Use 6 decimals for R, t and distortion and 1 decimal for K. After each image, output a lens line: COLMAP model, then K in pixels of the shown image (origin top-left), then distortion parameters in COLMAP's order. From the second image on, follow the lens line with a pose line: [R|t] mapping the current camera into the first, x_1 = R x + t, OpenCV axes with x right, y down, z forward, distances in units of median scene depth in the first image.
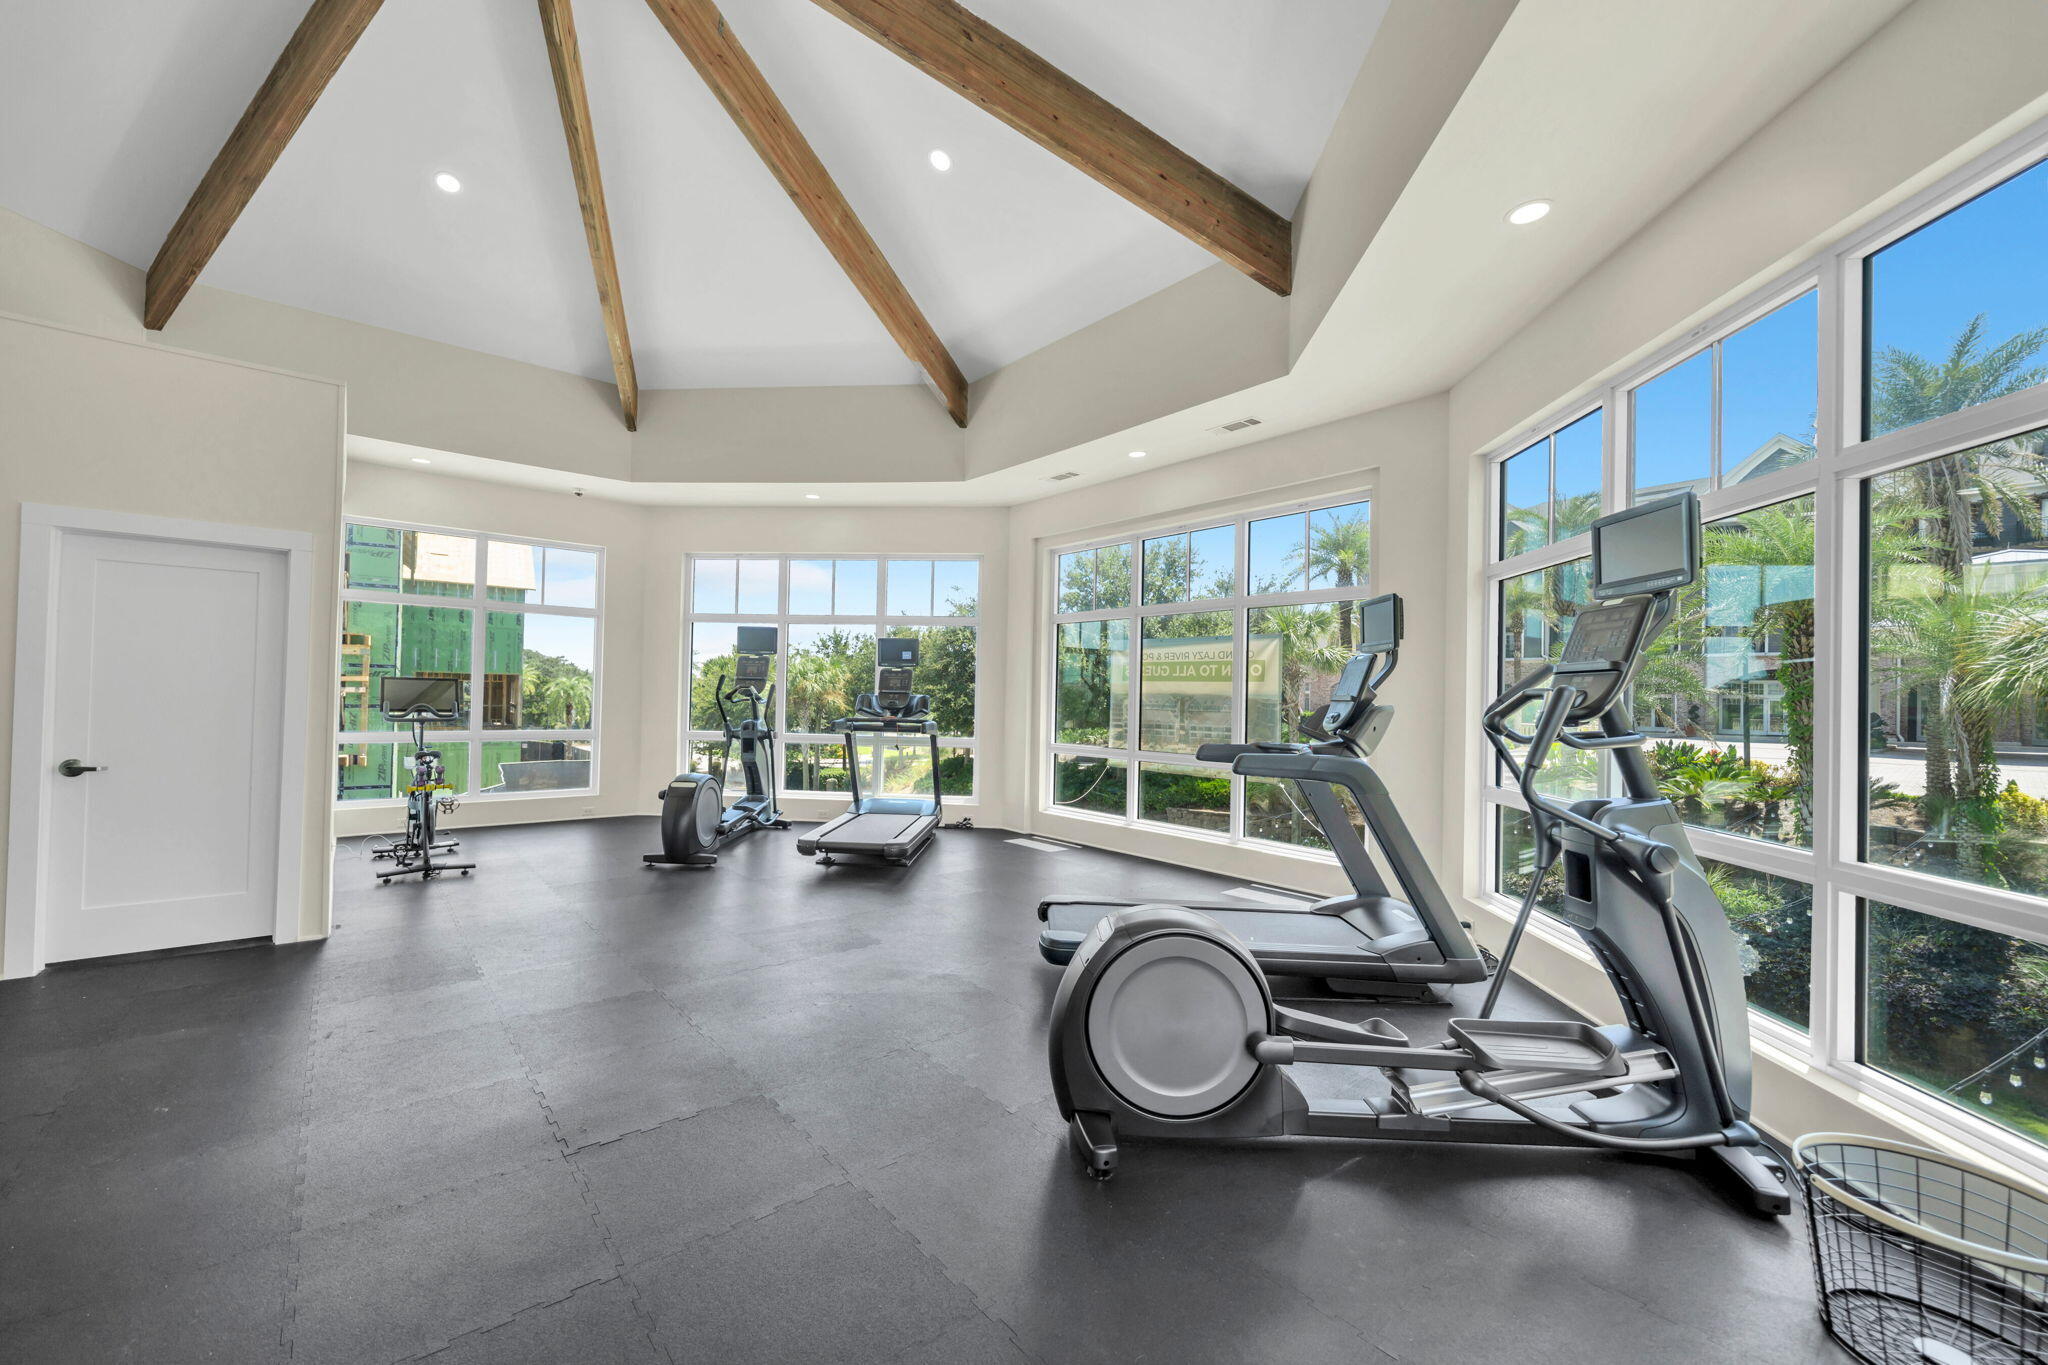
lens RADIAL K [[813.9, 0, 1021.6], [0, 813.9, 672.2], [0, 0, 1]] dist [-0.003505, -0.000269]
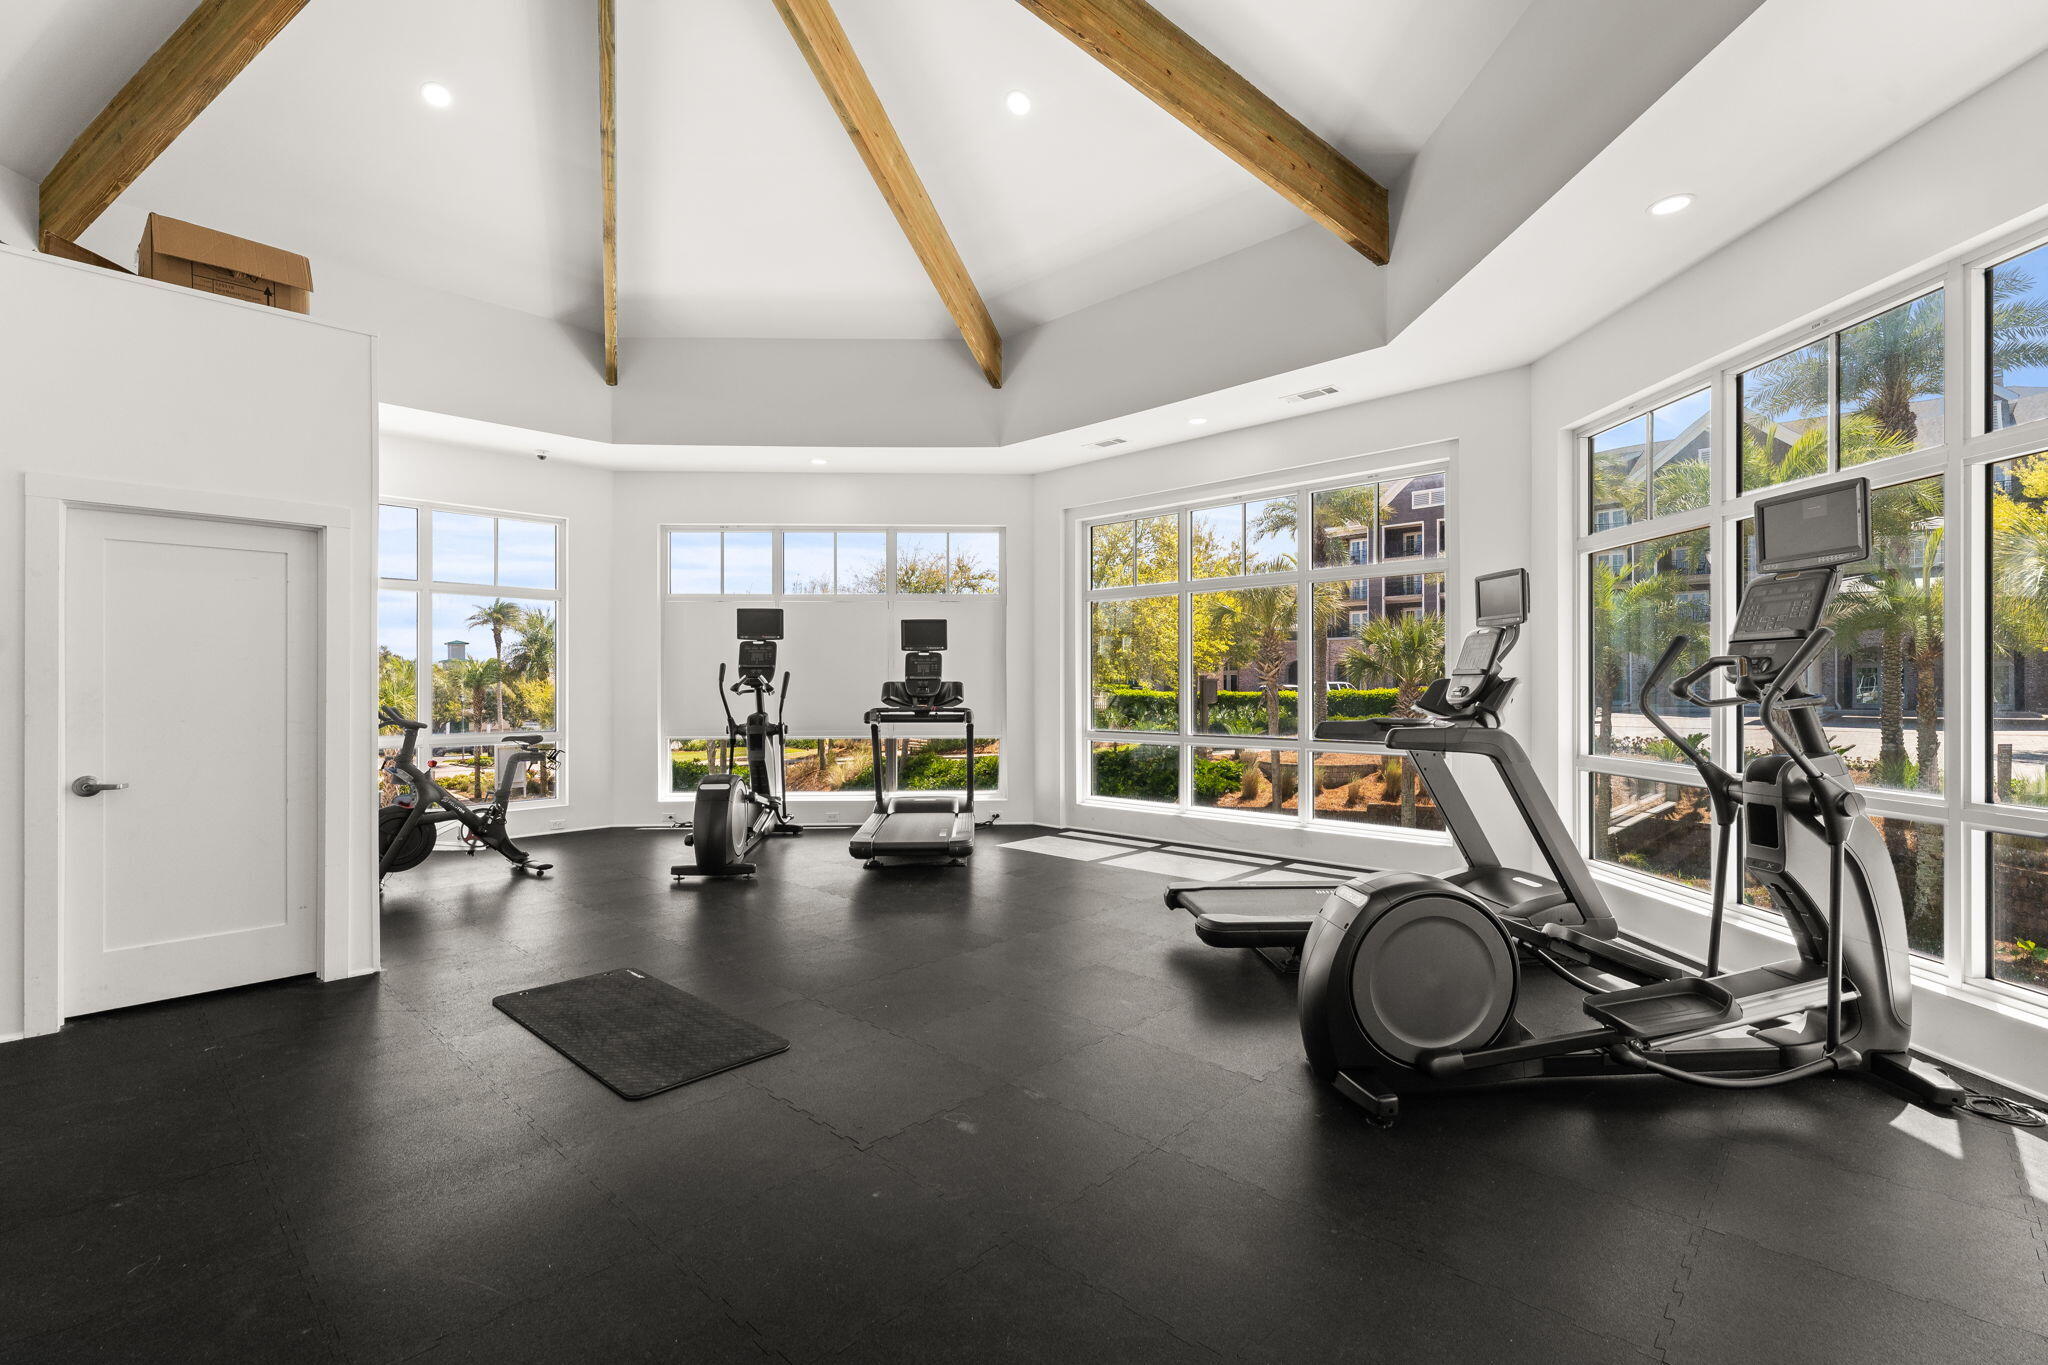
lens RADIAL K [[926.9, 0, 1031.0], [0, 926.9, 668.9], [0, 0, 1]] dist [0.001959, -0.000798]
pose [[0.992064, -0.021190, 0.123937, -0.249539], [0.019413, 0.999691, 0.015526, -0.000180], [-0.124228, -0.012997, 0.992169, -0.067359]]
